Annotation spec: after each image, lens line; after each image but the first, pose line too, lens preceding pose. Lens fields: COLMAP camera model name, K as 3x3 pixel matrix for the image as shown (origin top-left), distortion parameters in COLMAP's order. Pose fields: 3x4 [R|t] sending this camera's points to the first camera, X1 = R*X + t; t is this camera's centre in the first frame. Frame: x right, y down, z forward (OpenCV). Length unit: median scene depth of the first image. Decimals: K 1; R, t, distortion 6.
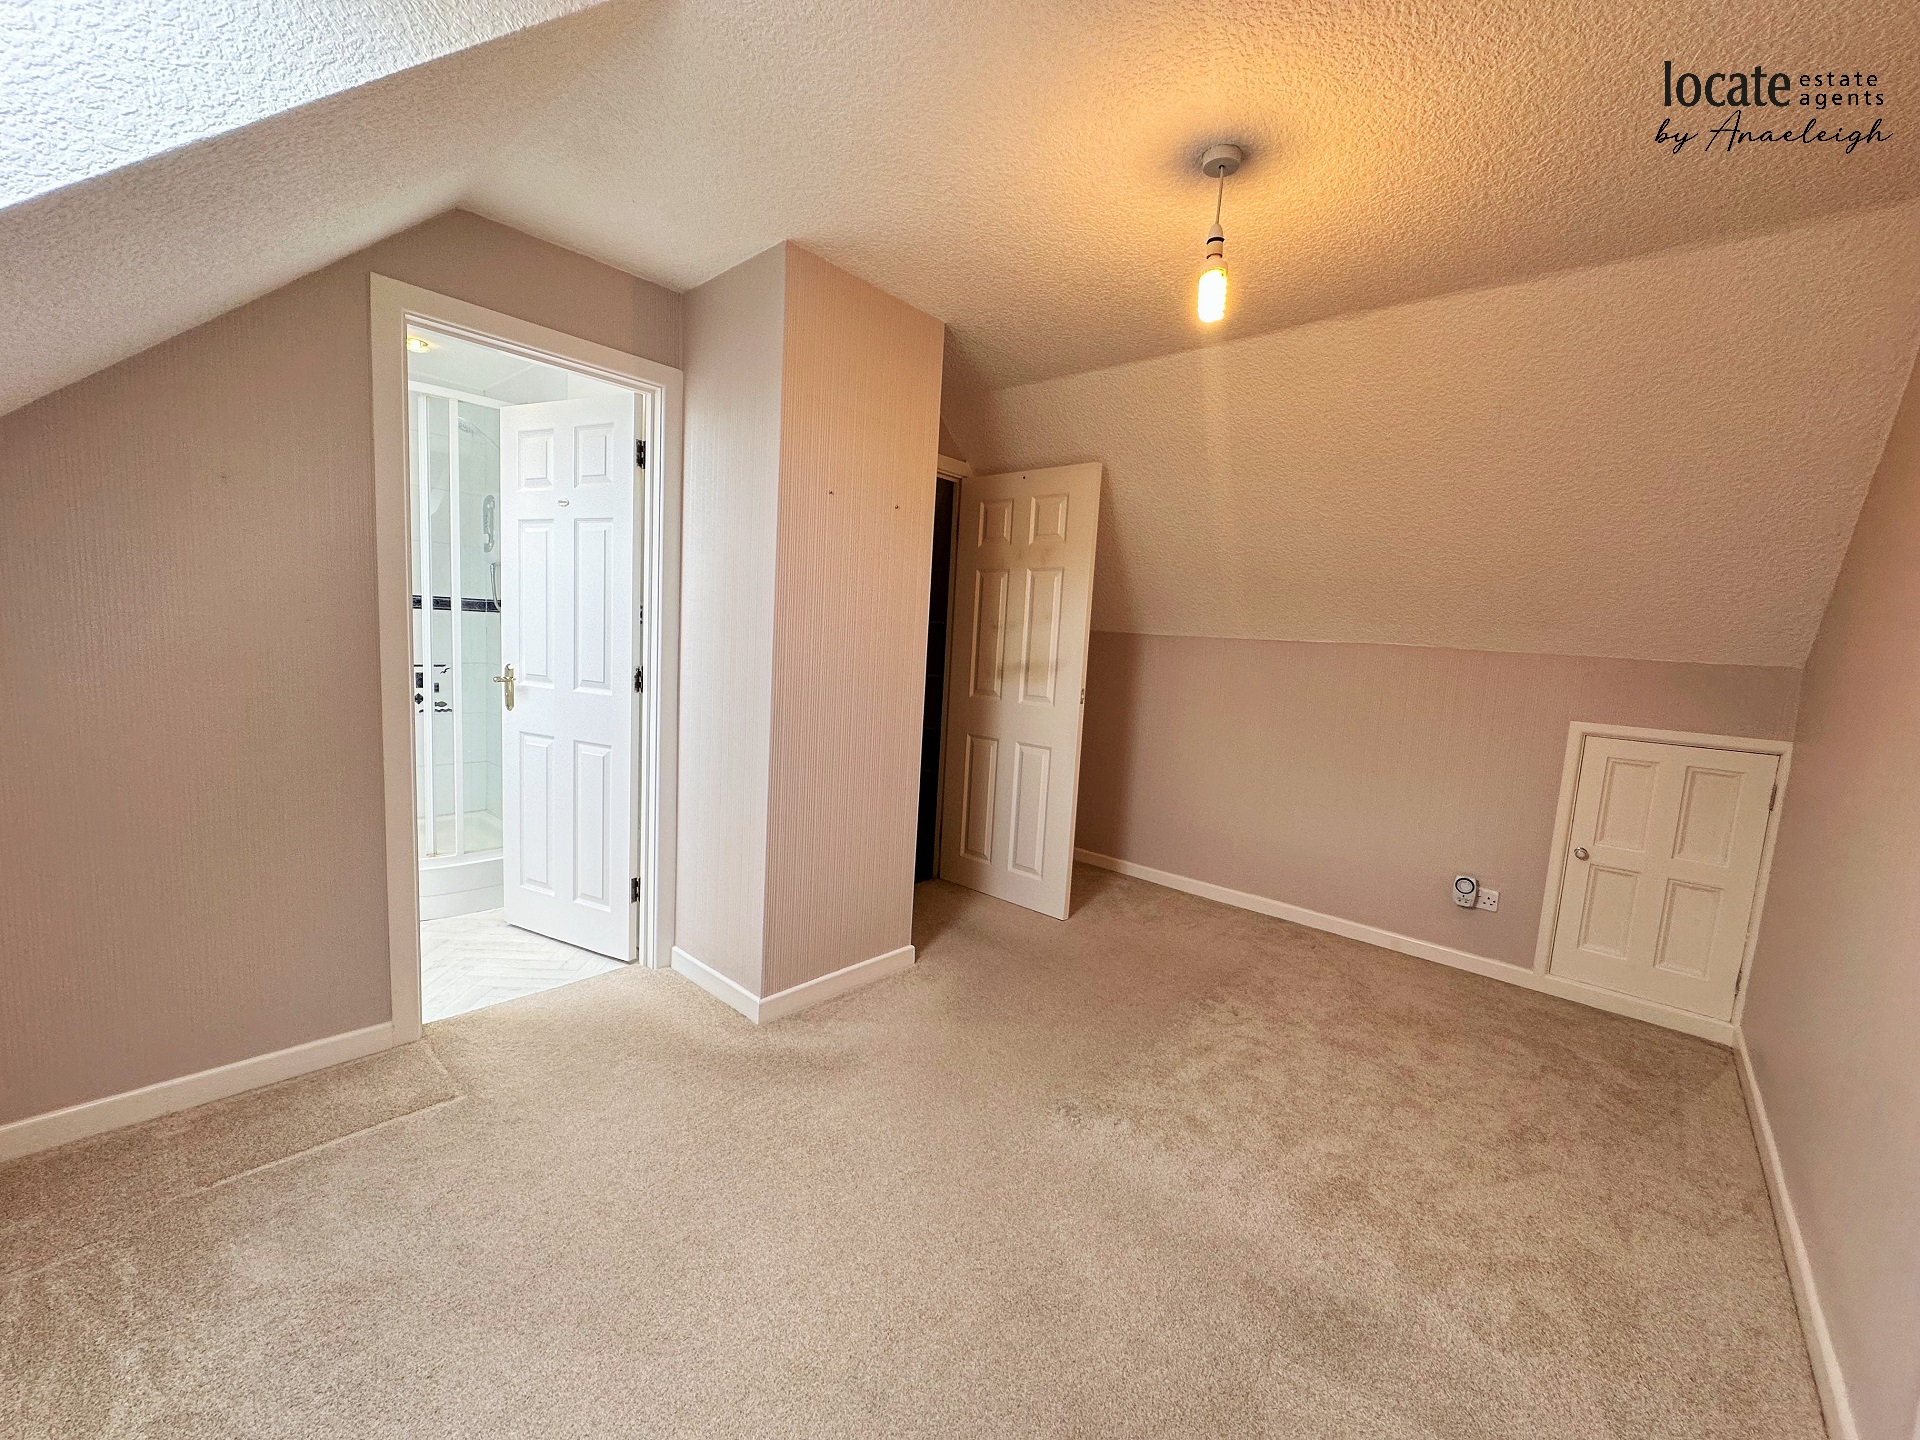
lens RADIAL K [[766.8, 0, 958.7], [0, 766.8, 722.1], [0, 0, 1]] dist [-0.006554, 0.001628]
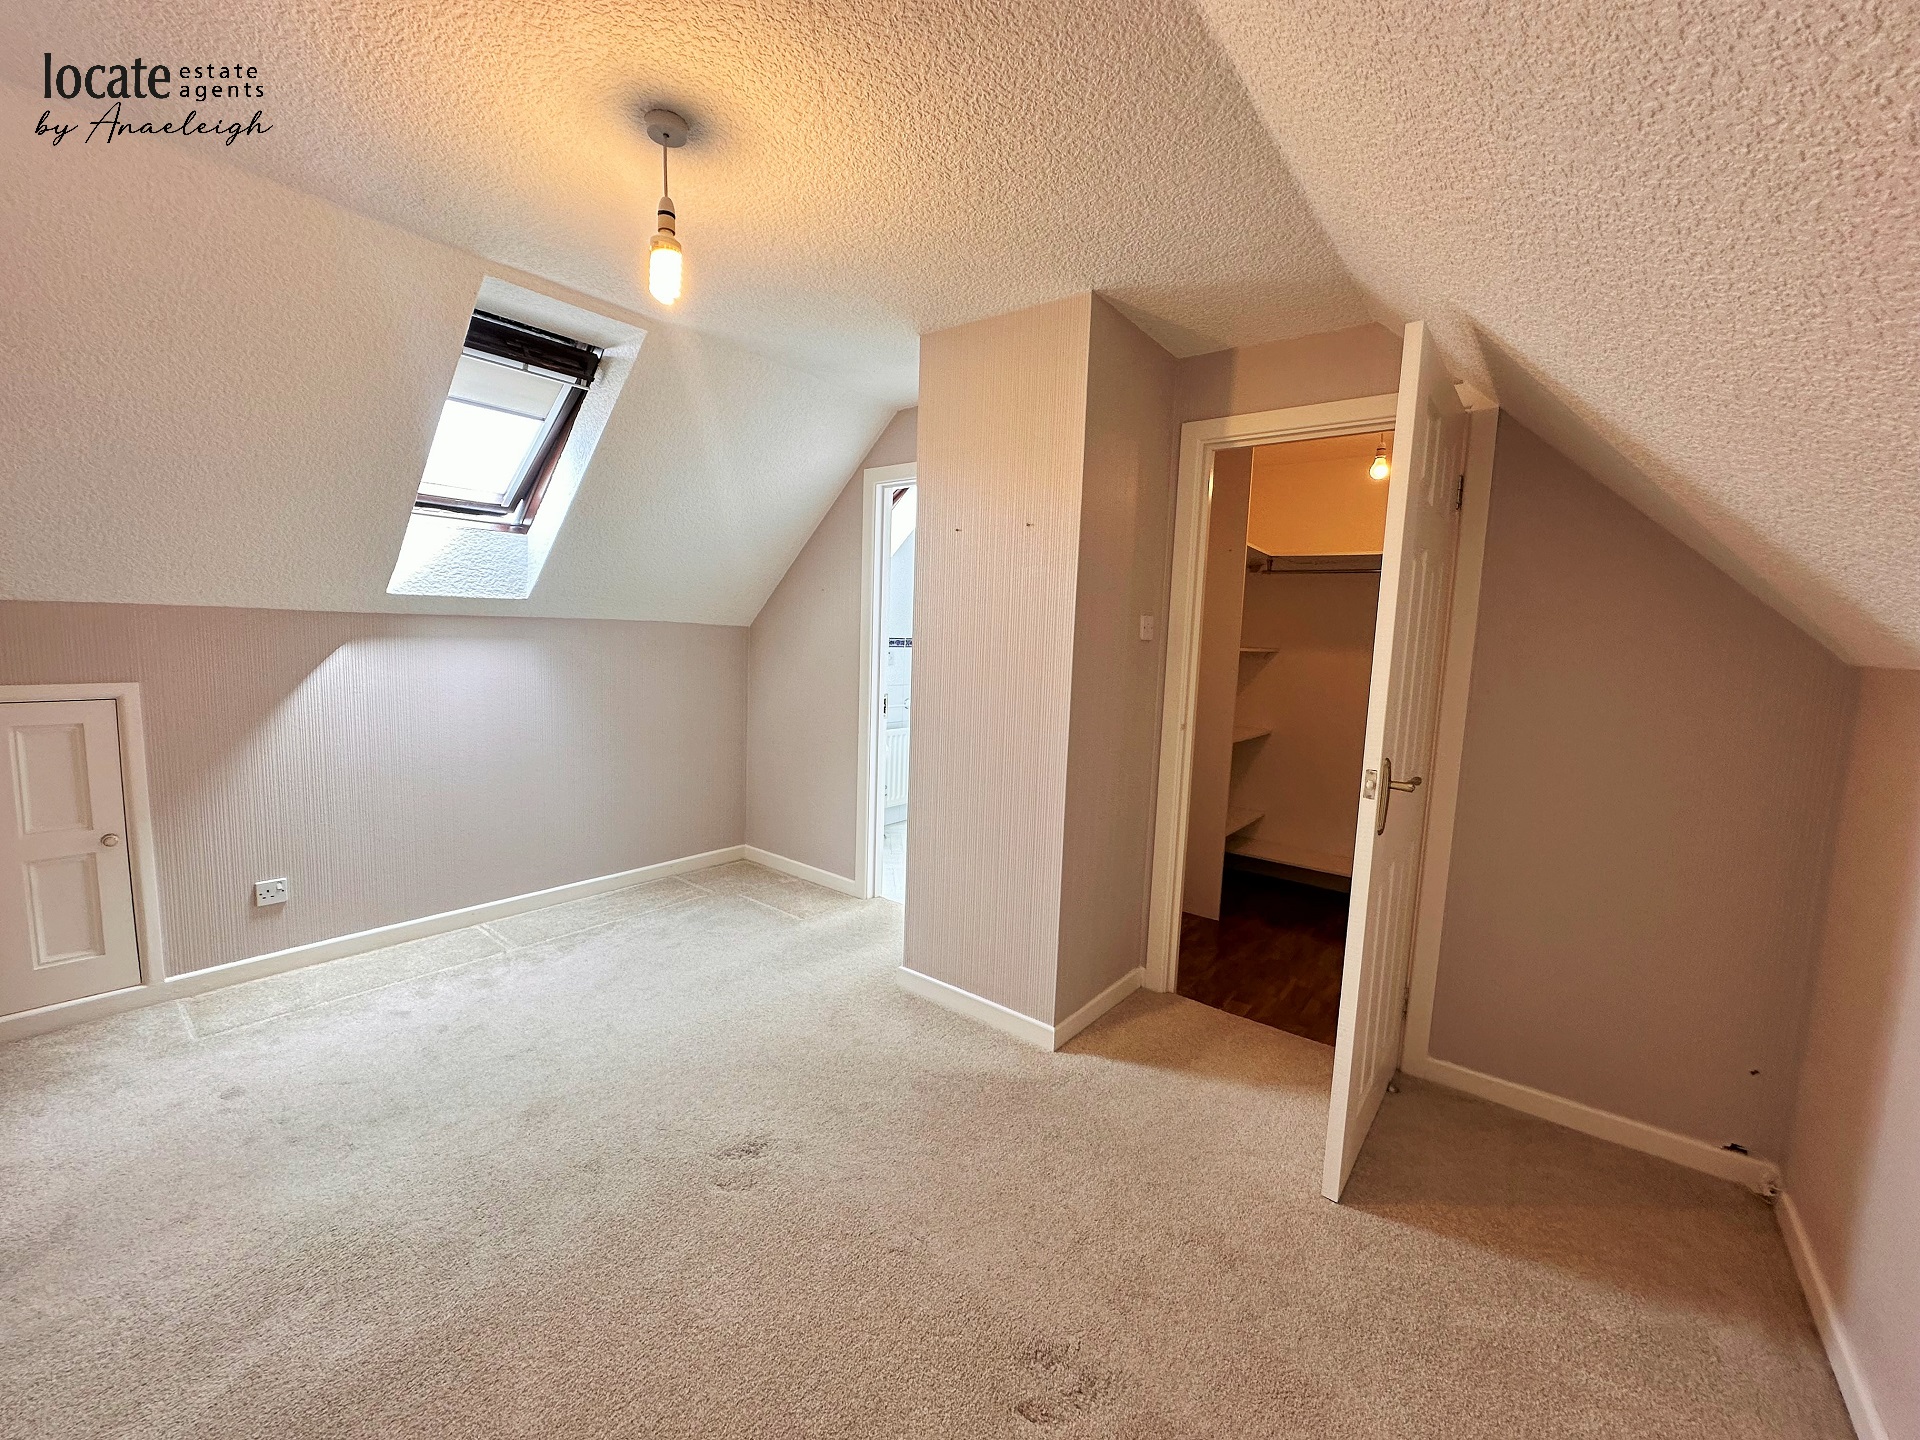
lens RADIAL K [[766.8, 0, 958.7], [0, 766.8, 722.1], [0, 0, 1]] dist [-0.006554, 0.001628]
pose [[0.052252, 0.054776, -0.997131, 1.102016], [-0.141099, 0.988883, 0.046929, -0.099153], [0.988616, 0.138242, 0.059400, 1.161420]]
